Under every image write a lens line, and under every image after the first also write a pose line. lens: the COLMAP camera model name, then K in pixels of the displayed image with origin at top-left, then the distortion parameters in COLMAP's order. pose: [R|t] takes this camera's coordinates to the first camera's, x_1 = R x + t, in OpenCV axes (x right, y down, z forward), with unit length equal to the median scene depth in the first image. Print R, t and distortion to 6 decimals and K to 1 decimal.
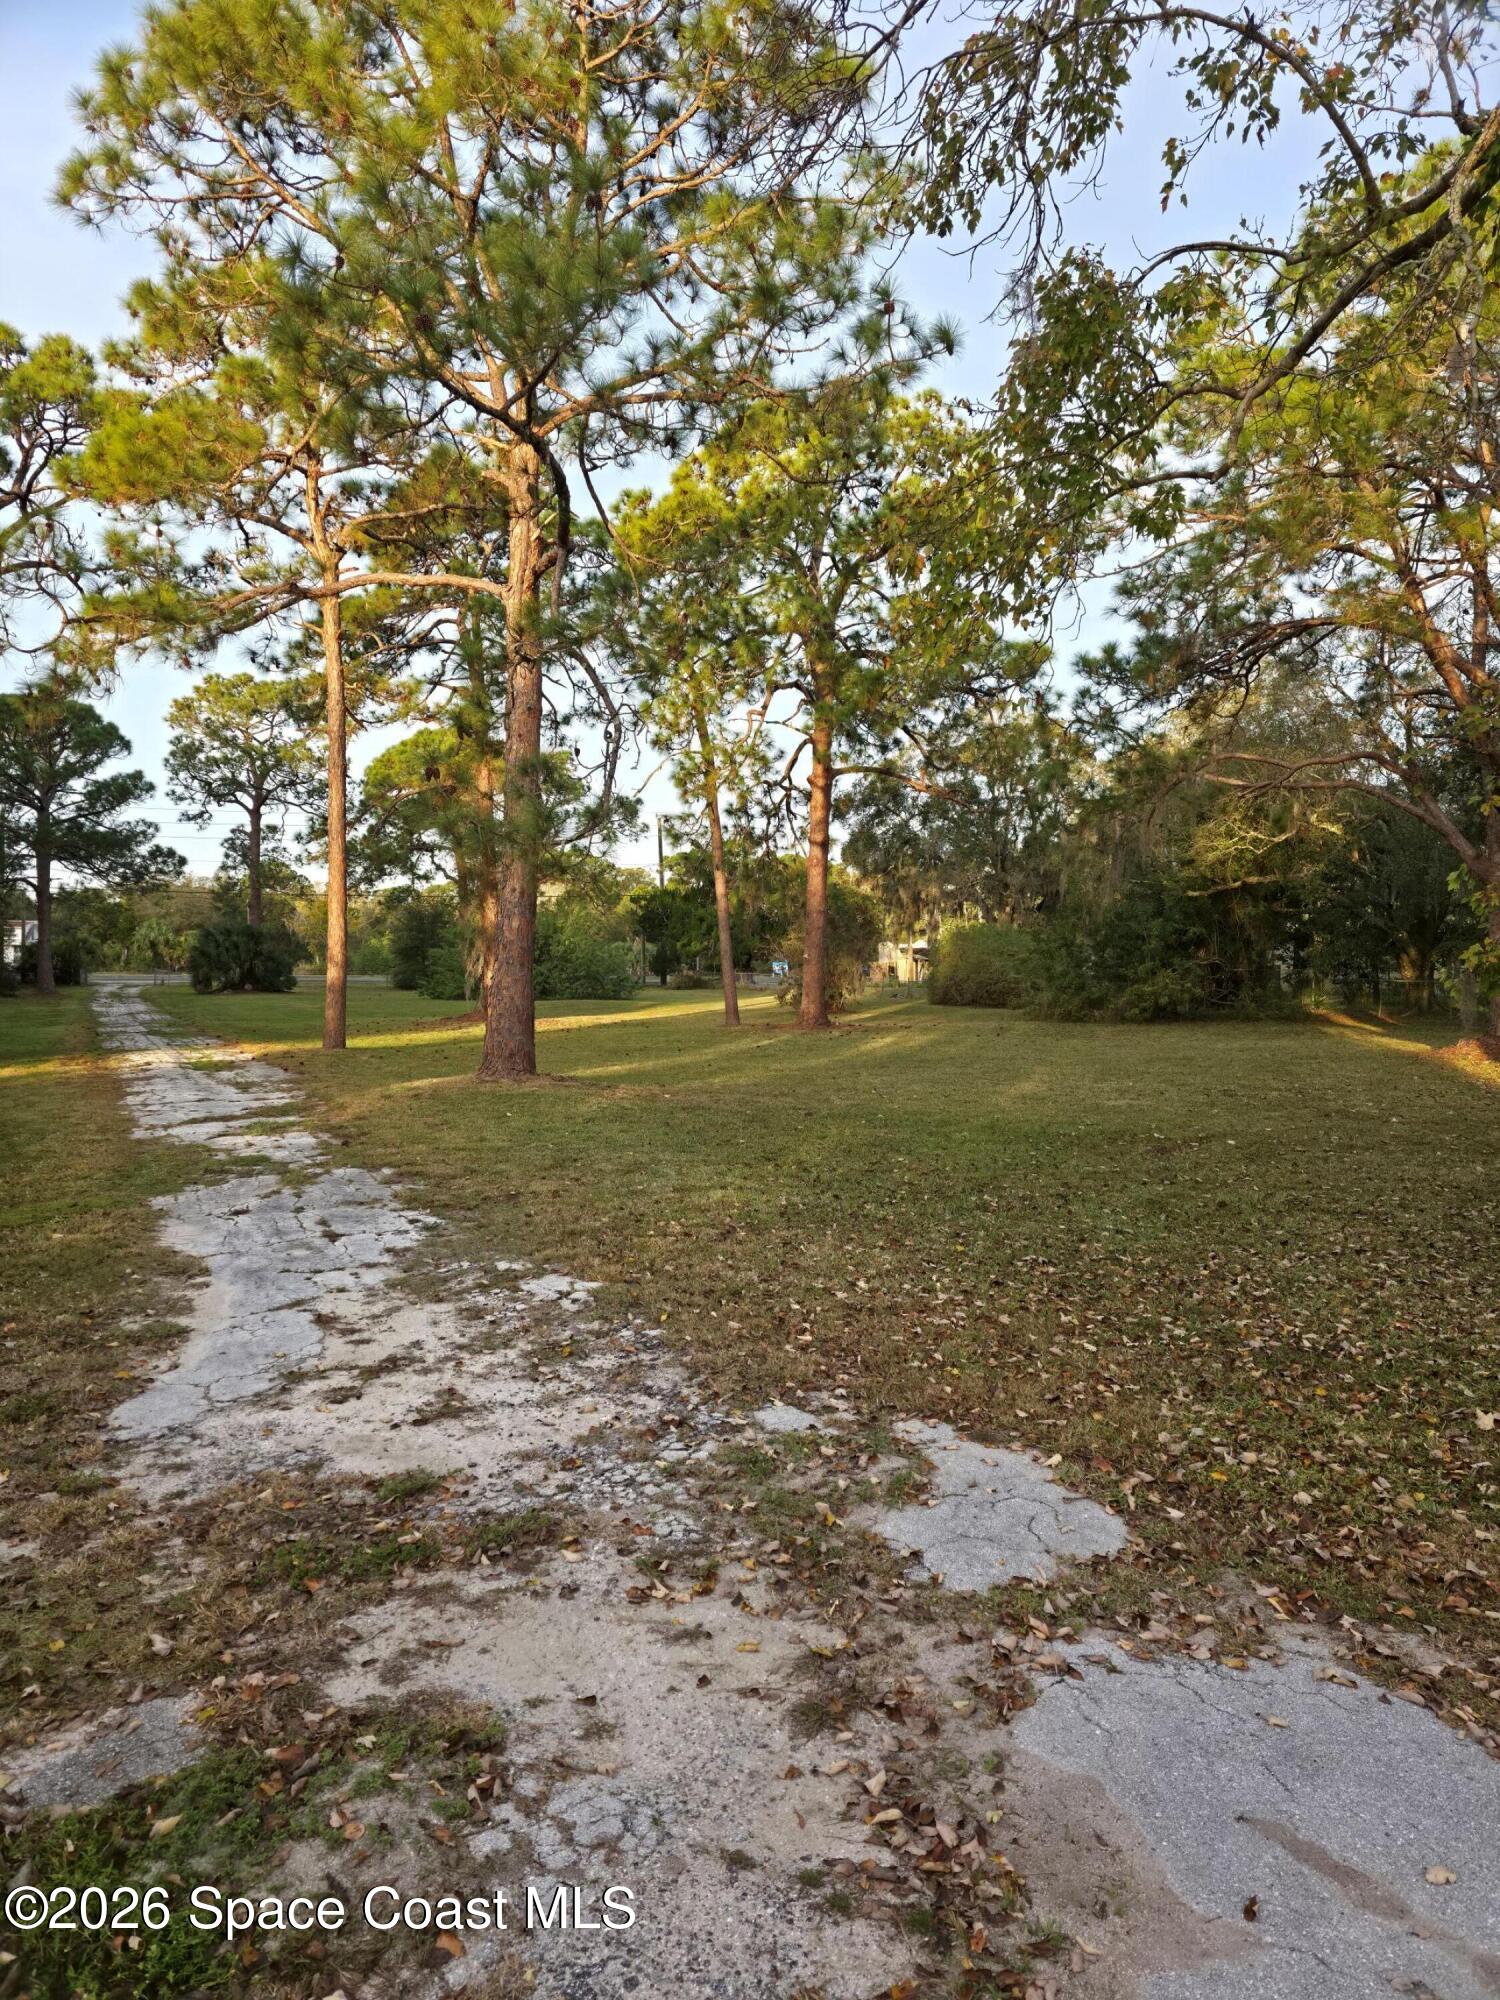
lens RADIAL K [[1305.2, 0, 746.5], [0, 1305.2, 1001.5], [0, 0, 1]] dist [0.004583, -0.000014]
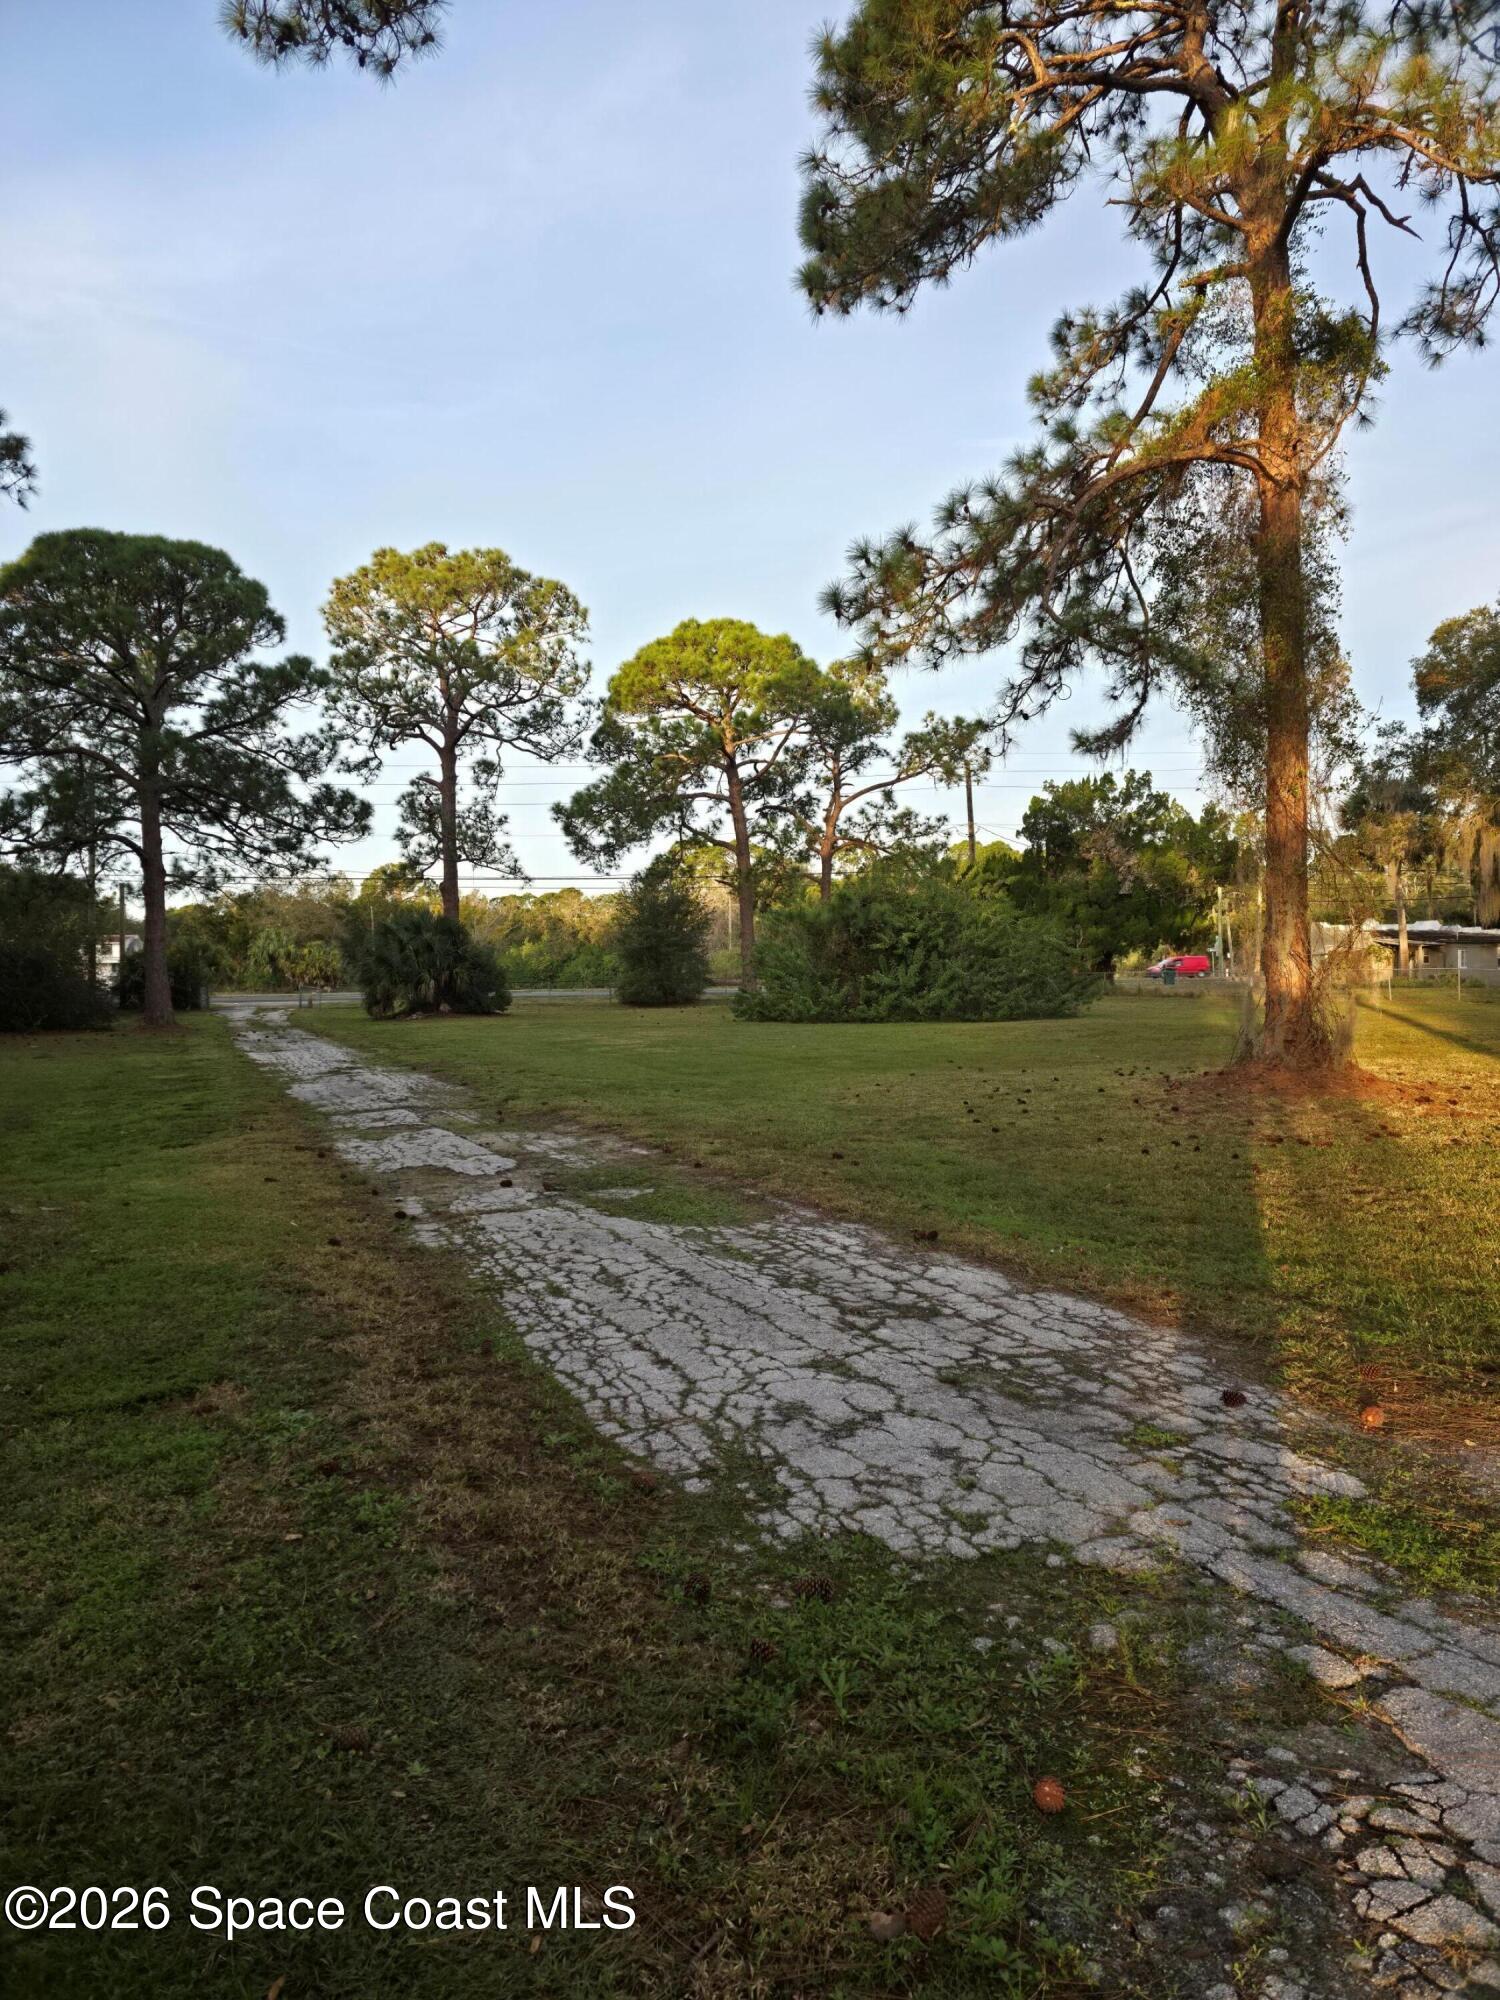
lens RADIAL K [[1305.2, 0, 753.3], [0, 1305.2, 998.7], [0, 0, 1]] dist [0.004583, -0.000014]
pose [[0.998167, -0.023783, -0.055657, -0.184149], [0.023176, 0.999665, -0.011526, -0.004410], [0.055913, 0.010215, 0.998383, 0.332270]]
